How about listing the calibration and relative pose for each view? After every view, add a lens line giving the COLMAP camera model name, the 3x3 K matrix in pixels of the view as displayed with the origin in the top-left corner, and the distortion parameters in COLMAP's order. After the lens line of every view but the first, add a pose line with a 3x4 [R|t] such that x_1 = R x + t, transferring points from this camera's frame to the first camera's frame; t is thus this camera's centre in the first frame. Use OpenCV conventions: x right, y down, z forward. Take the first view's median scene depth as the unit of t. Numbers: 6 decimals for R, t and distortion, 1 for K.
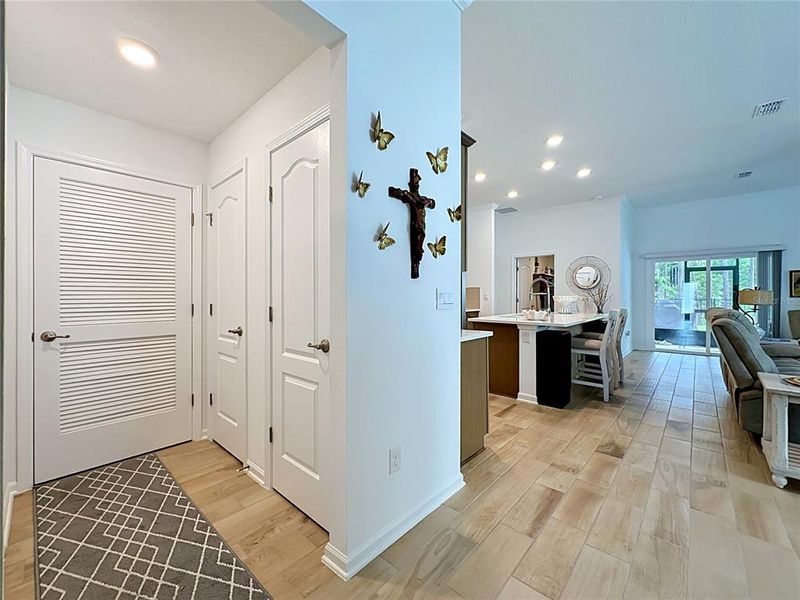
lens RADIAL K [[328.8, 0, 400.3], [0, 328.8, 295.6], [0, 0, 1]] dist [-0.001072, -0.000107]
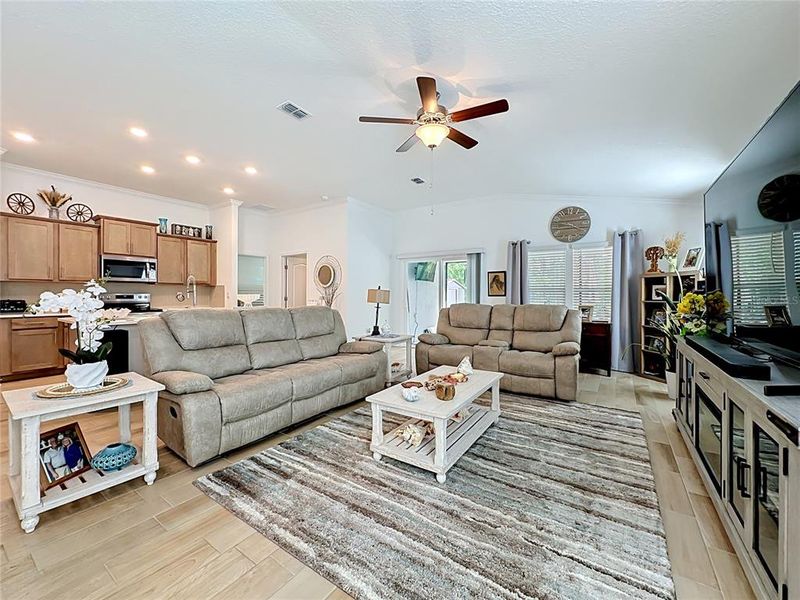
lens RADIAL K [[326.3, 0, 397.3], [0, 326.3, 297.6], [0, 0, 1]] dist [0.000304, 0.000684]
pose [[0.990378, 0.000102, 0.138390, 1.136895], [-0.001136, 0.999972, 0.007387, 0.004727], [-0.138385, -0.007473, 0.990350, -0.056937]]
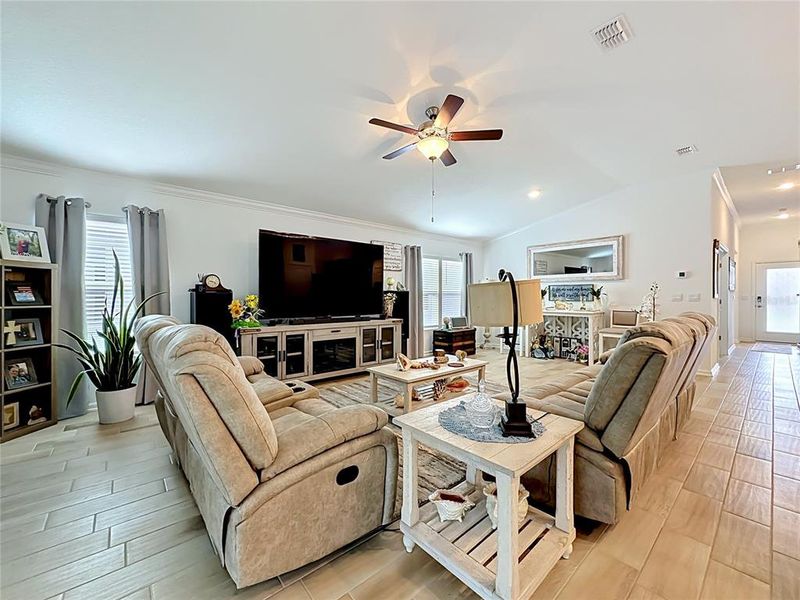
lens RADIAL K [[327.6, 0, 399.7], [0, 327.6, 301.4], [0, 0, 1]] dist [-0.001955, -0.000097]
pose [[-0.993075, -0.000396, 0.117480, 1.318271], [0.000841, 0.999945, 0.010485, 0.007206], [-0.117477, 0.010511, -0.993020, 1.555841]]
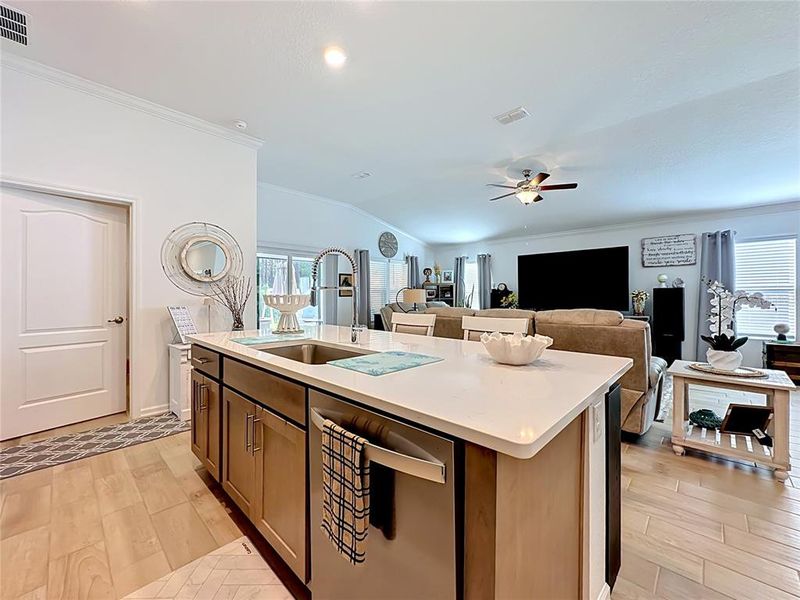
lens RADIAL K [[328.8, 0, 400.3], [0, 328.8, 295.6], [0, 0, 1]] dist [-0.001072, -0.000107]
pose [[0.022602, -0.000133, 0.999745, 0.053820], [0.002205, 0.999998, 0.000083, 0.004414], [-0.999742, 0.002203, 0.022602, 1.171812]]
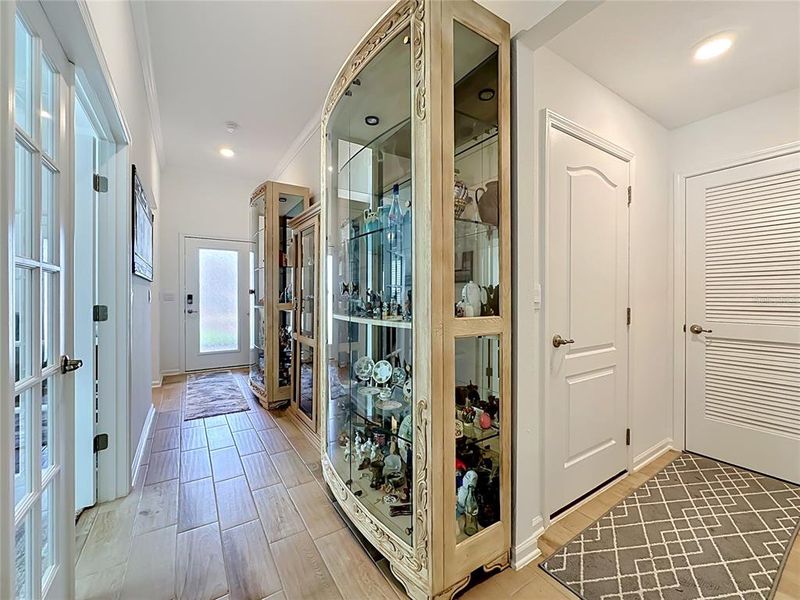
lens RADIAL K [[327.6, 0, 399.7], [0, 327.6, 301.4], [0, 0, 1]] dist [-0.001955, -0.000097]
pose [[-0.249886, 0.017922, -0.968109, 0.159745], [0.000386, 0.999830, 0.018410, 0.002368], [0.968275, 0.004227, -0.249851, 0.142842]]
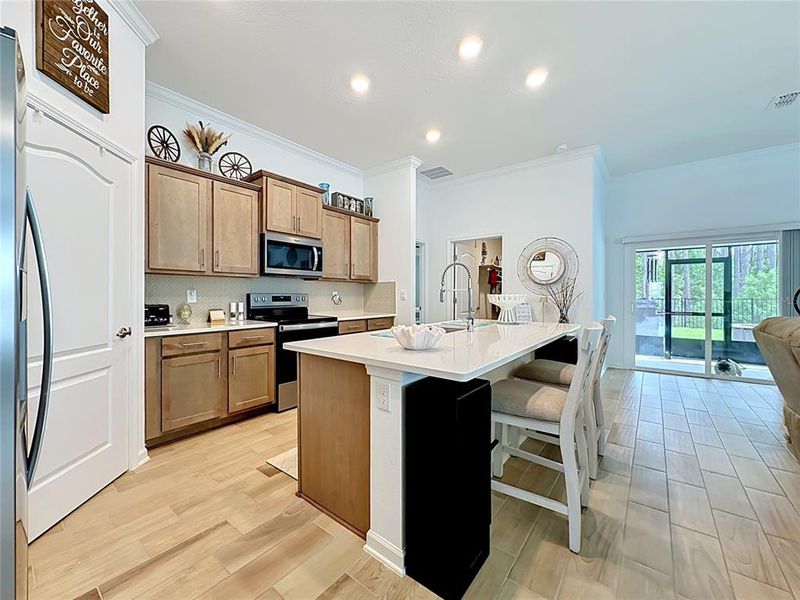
lens RADIAL K [[326.3, 0, 397.3], [0, 326.3, 297.6], [0, 0, 1]] dist [0.000304, 0.000684]
pose [[0.997547, -0.000386, 0.069998, 0.366586], [-0.000259, 0.999958, 0.009215, 0.002170], [-0.069998, -0.009211, 0.997505, 0.593794]]
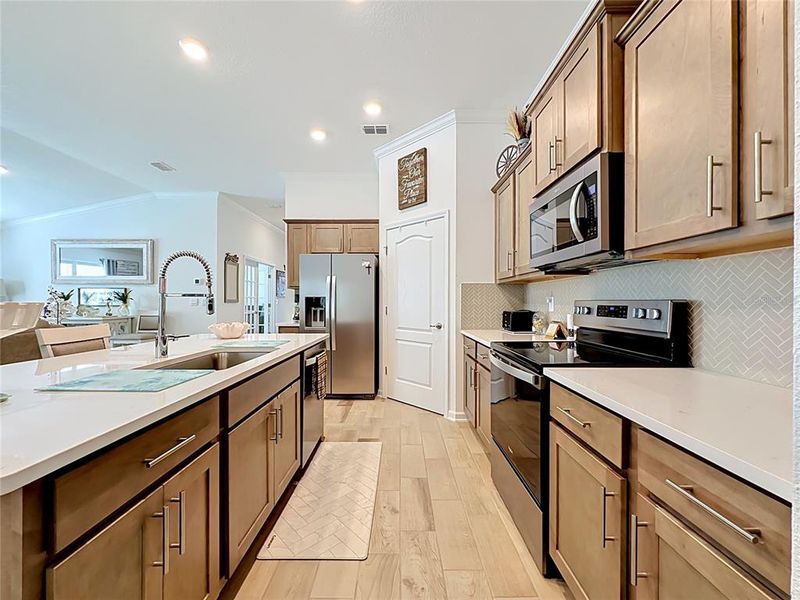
lens RADIAL K [[327.6, 0, 399.7], [0, 327.6, 301.4], [0, 0, 1]] dist [-0.001955, -0.000097]
pose [[-0.748577, -0.002212, -0.663044, 0.618573], [-0.001670, 0.999998, -0.001452, 0.002181], [0.663045, 0.000020, -0.748579, 1.806172]]
